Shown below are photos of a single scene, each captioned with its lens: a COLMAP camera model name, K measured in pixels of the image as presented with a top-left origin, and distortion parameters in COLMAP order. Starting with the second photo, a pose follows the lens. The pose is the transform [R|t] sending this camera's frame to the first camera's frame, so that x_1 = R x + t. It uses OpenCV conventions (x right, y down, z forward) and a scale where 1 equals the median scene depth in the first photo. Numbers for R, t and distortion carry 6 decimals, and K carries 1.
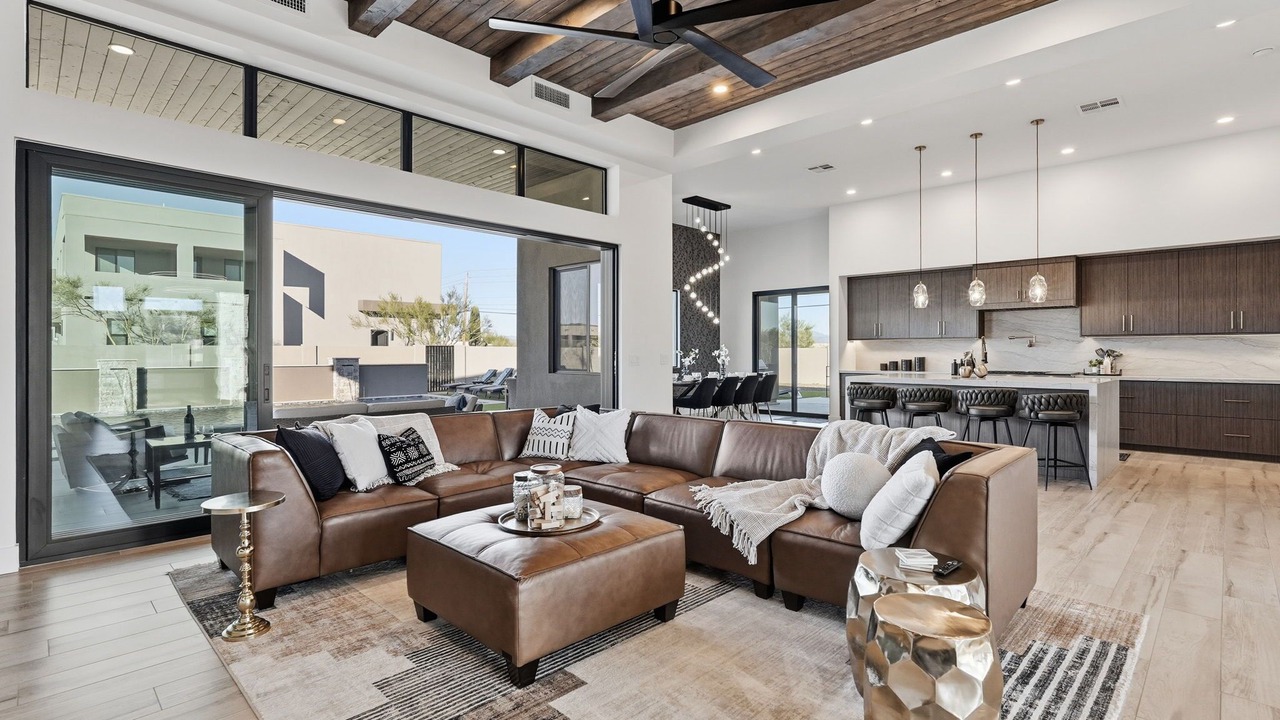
lens RADIAL K [[601.9, 0, 637.7], [0, 601.9, 344.9], [0, 0, 1]] dist [0.001986, 0.001852]
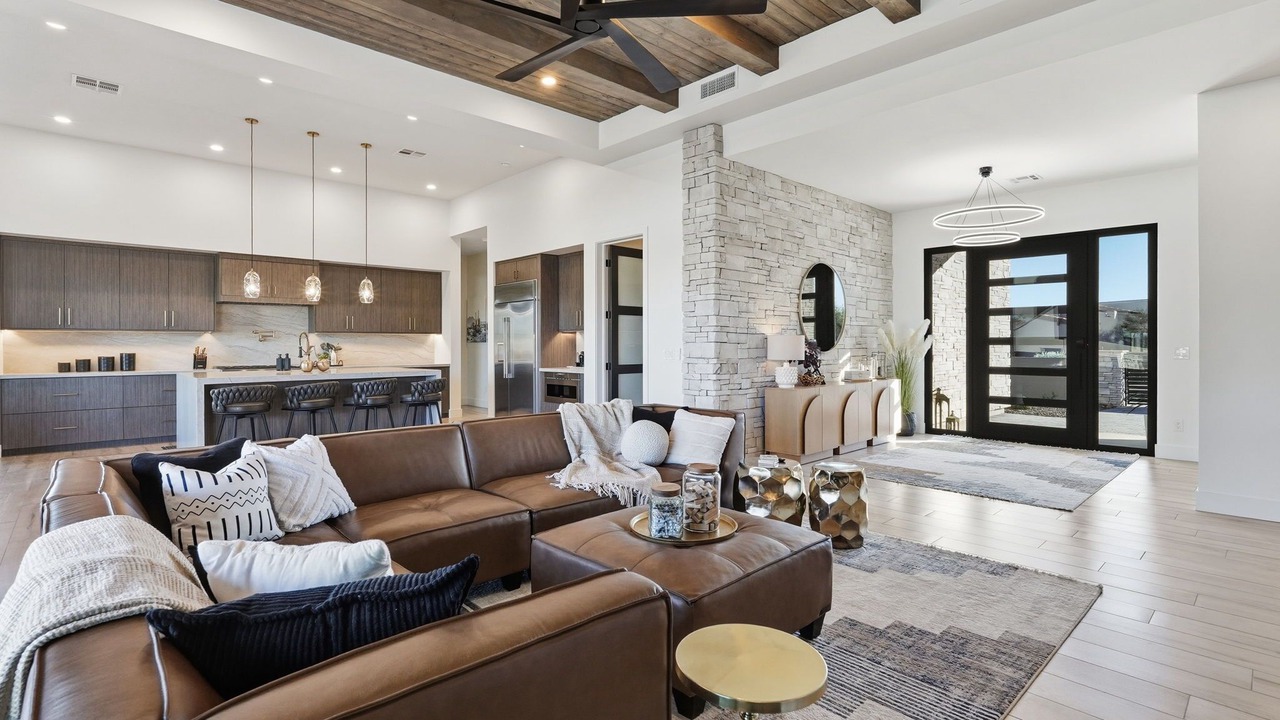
lens RADIAL K [[601.9, 0, 637.7], [0, 601.9, 344.9], [0, 0, 1]] dist [0.001986, 0.001852]
pose [[0.049146, -0.001023, 0.998791, -0.369165], [-0.009046, 0.999958, 0.001469, 0.002256], [-0.998751, -0.009107, 0.049134, 0.346132]]
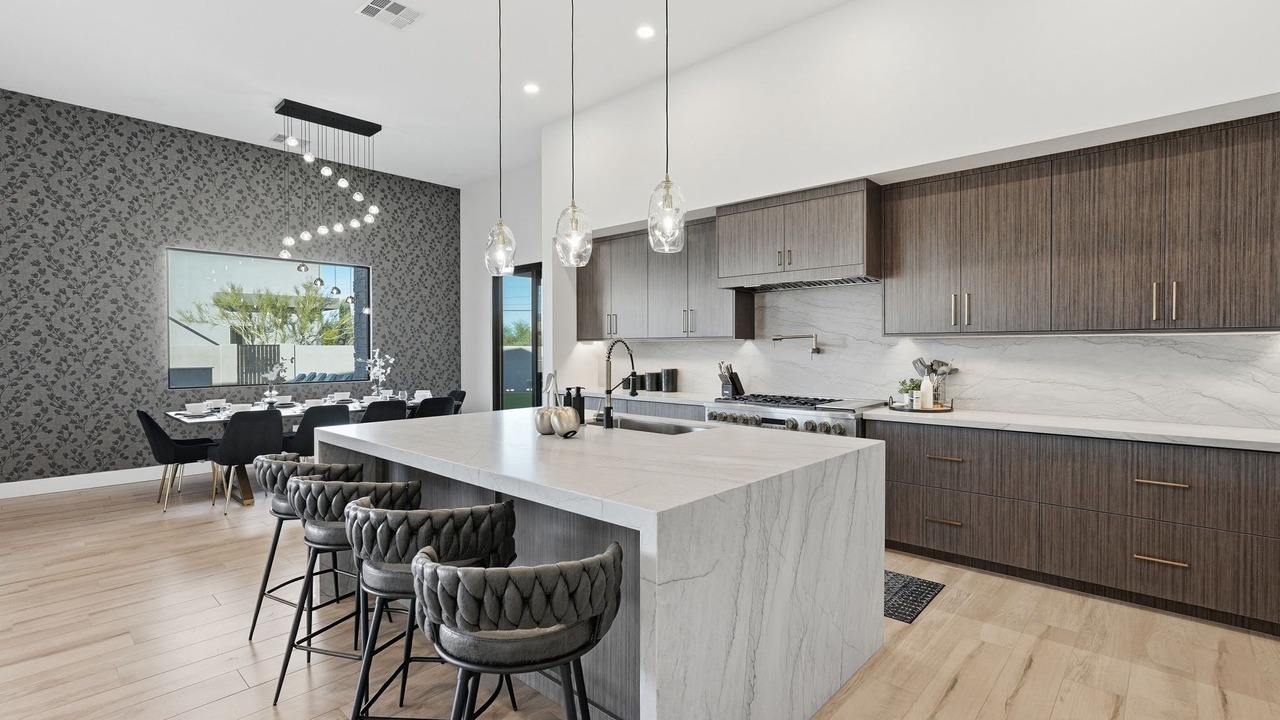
lens RADIAL K [[575.5, 0, 642.5], [0, 575.5, 349.4], [0, 0, 1]] dist [-0.002303, 0.001078]
pose [[0.999475, -0.007084, 0.031631, 0.517532], [0.006465, 0.999786, 0.019631, -0.013711], [-0.031764, -0.019416, 0.999307, 0.512491]]
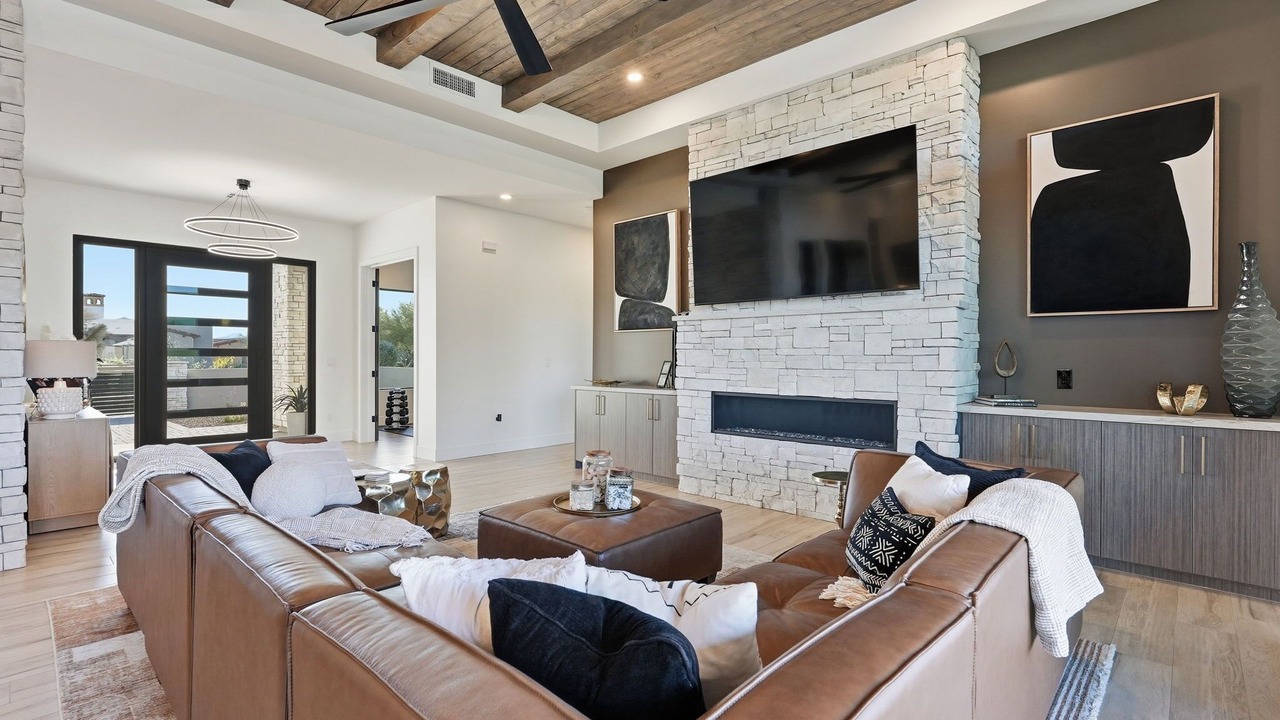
lens RADIAL K [[587.8, 0, 640.0], [0, 587.8, 360.0], [0, 0, 1]] dist [-0.012428, 0.000179]
pose [[-0.999633, -0.001548, -0.027045, -0.059421], [-0.001489, 0.999996, -0.002207, 0.005588], [0.027049, -0.002166, -0.999632, 0.719189]]
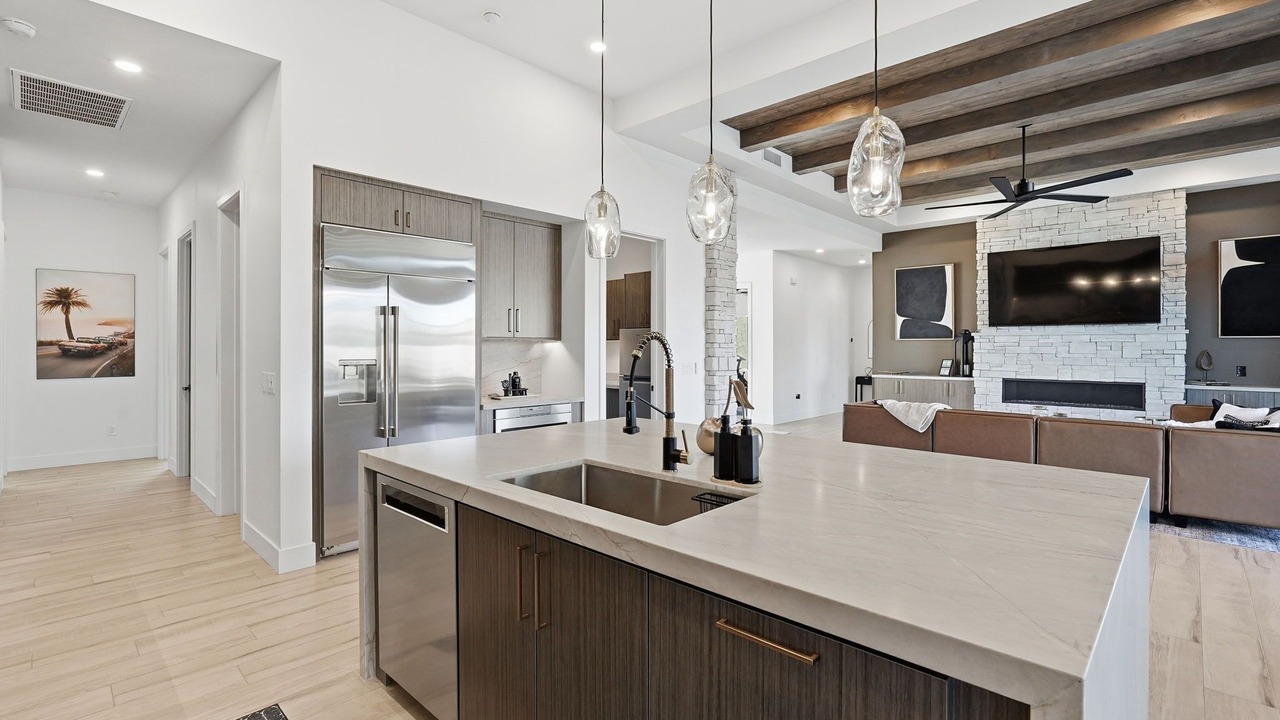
lens RADIAL K [[575.5, 0, 642.5], [0, 575.5, 349.4], [0, 0, 1]] dist [-0.002303, 0.001078]
pose [[-0.999945, -0.003785, -0.009776, 0.521155], [-0.003720, 0.999971, -0.006630, -0.005209], [0.009801, -0.006594, -0.999930, 1.134404]]
